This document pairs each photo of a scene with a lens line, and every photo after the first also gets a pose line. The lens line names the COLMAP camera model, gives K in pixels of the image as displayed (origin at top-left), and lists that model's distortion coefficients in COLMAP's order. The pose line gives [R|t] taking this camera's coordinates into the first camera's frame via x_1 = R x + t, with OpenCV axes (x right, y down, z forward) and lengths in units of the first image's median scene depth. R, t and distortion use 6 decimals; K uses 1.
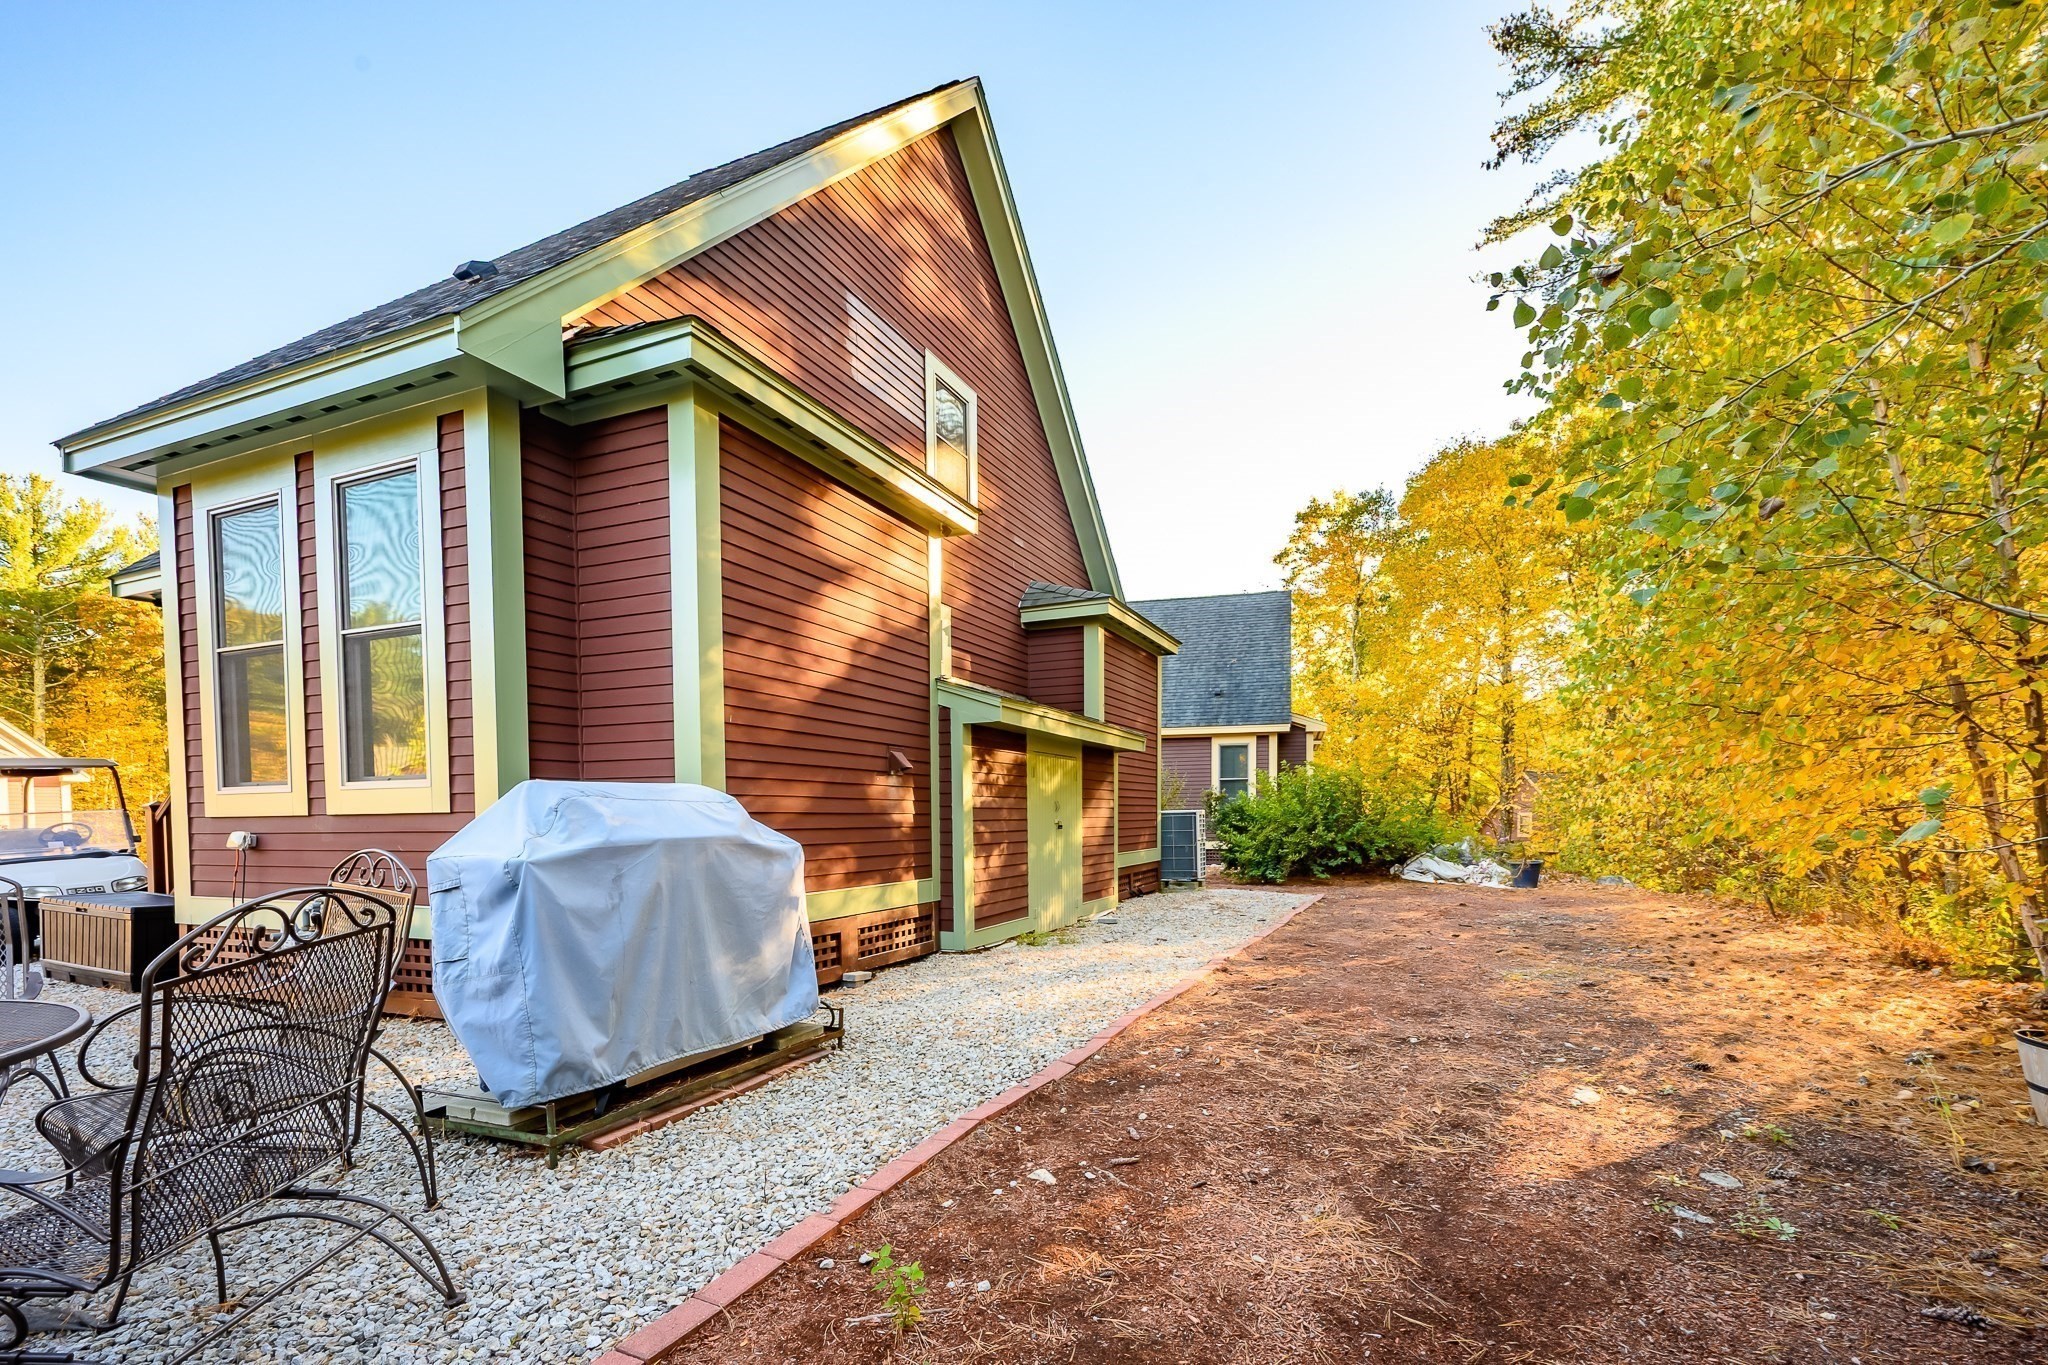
lens RADIAL K [[852.8, 0, 1027.5], [0, 852.8, 842.2], [0, 0, 1]] dist [-0.000756, 0.000138]
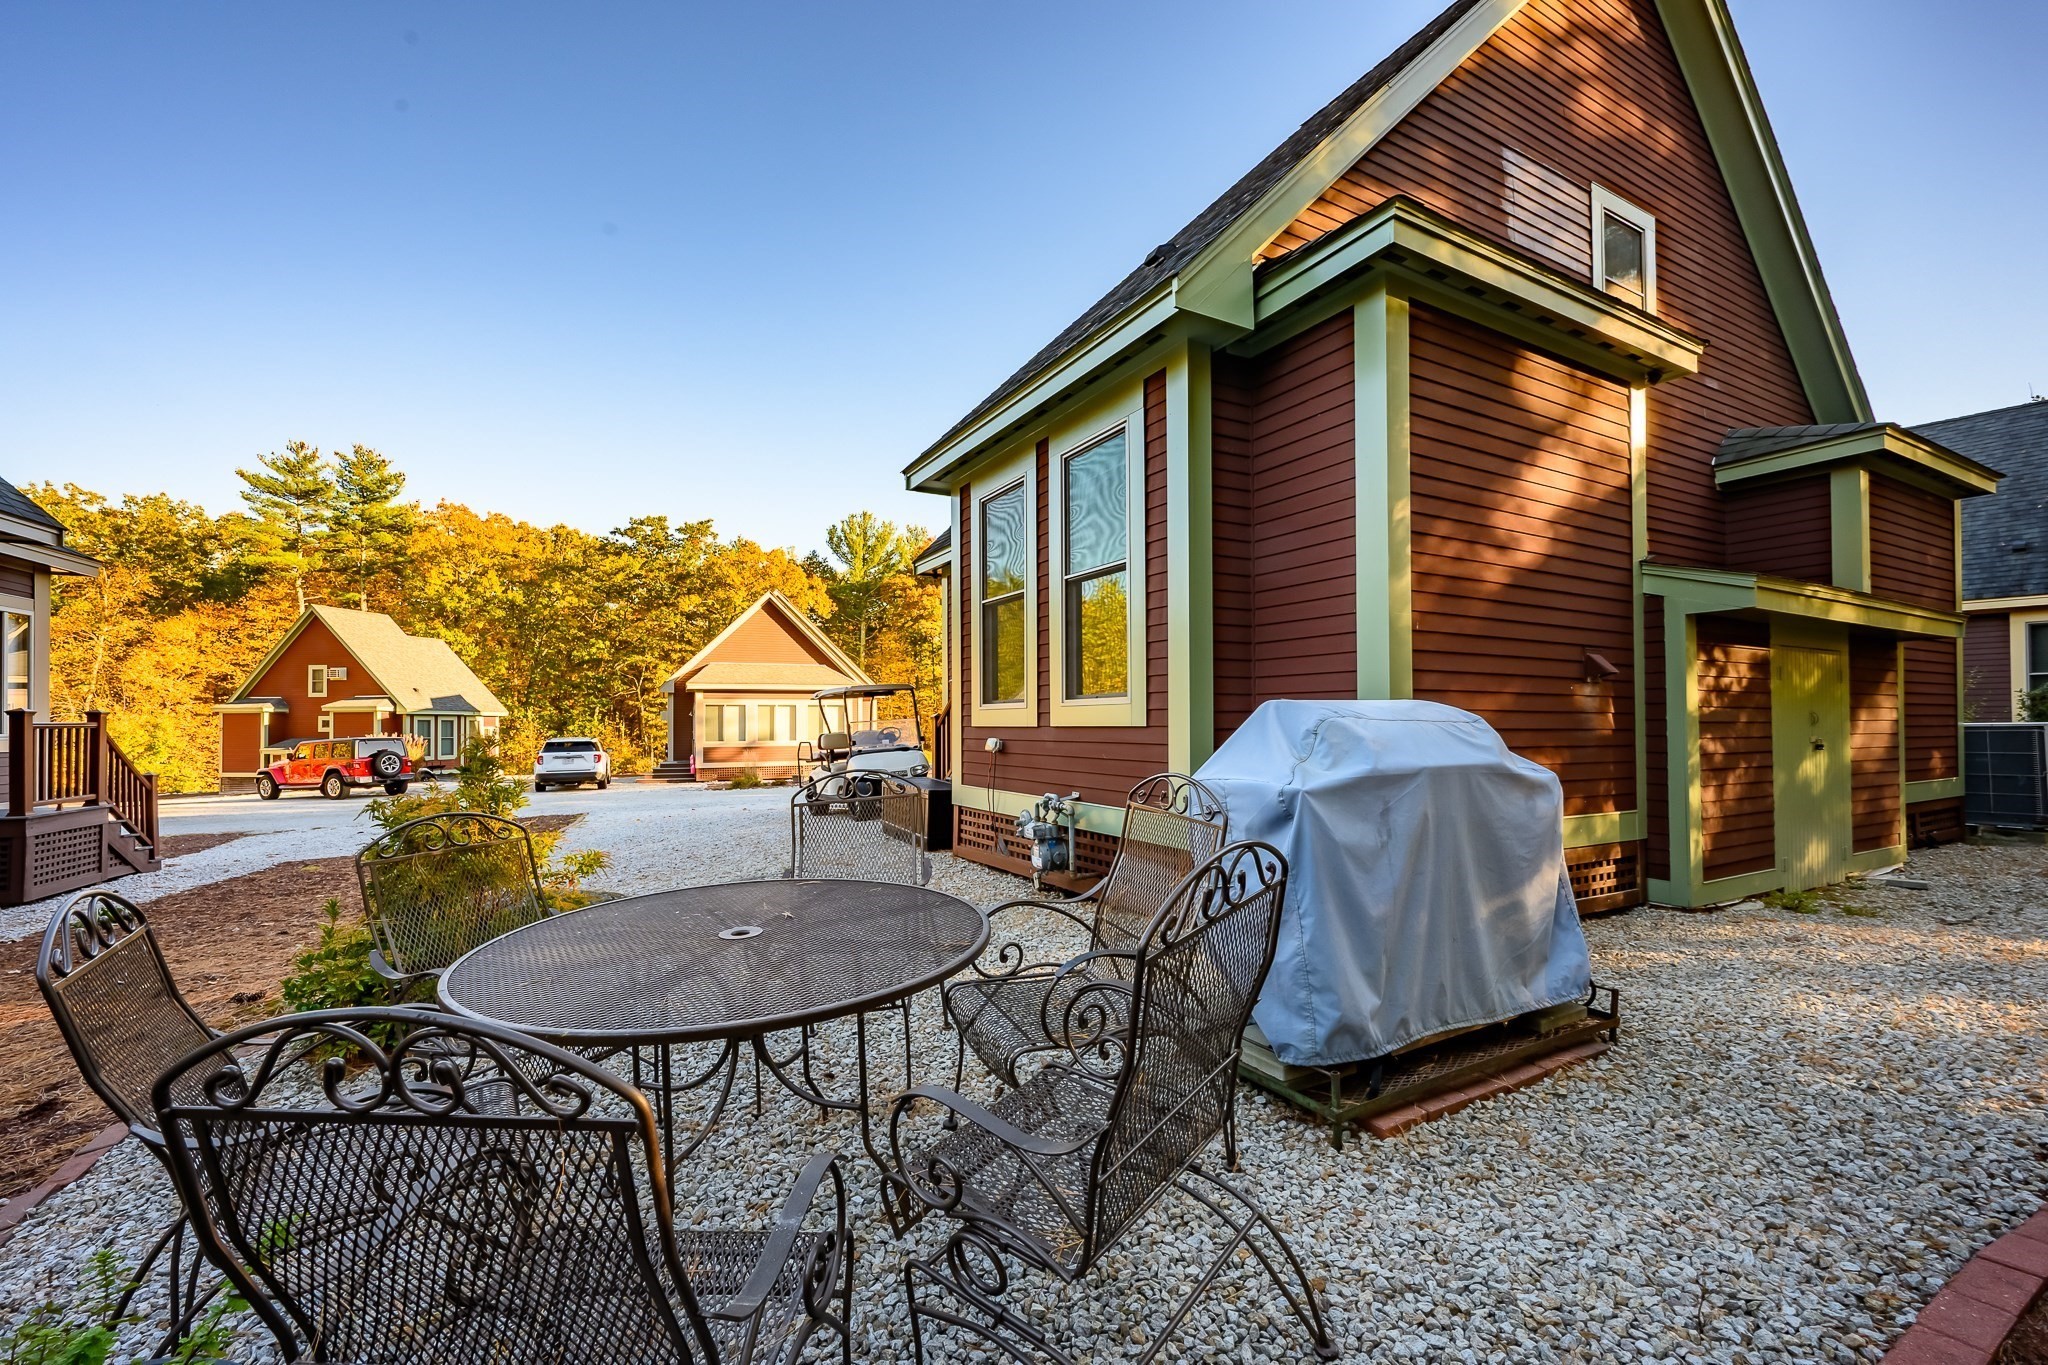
lens RADIAL K [[830.8, 0, 1019.8], [0, 830.8, 714.5], [0, 0, 1]] dist [0.000139, -0.000038]
pose [[0.774433, -0.000257, -0.632656, -0.105865], [-0.027066, 0.999071, -0.033537, -0.008330], [0.632077, 0.043096, 0.773706, 0.047589]]
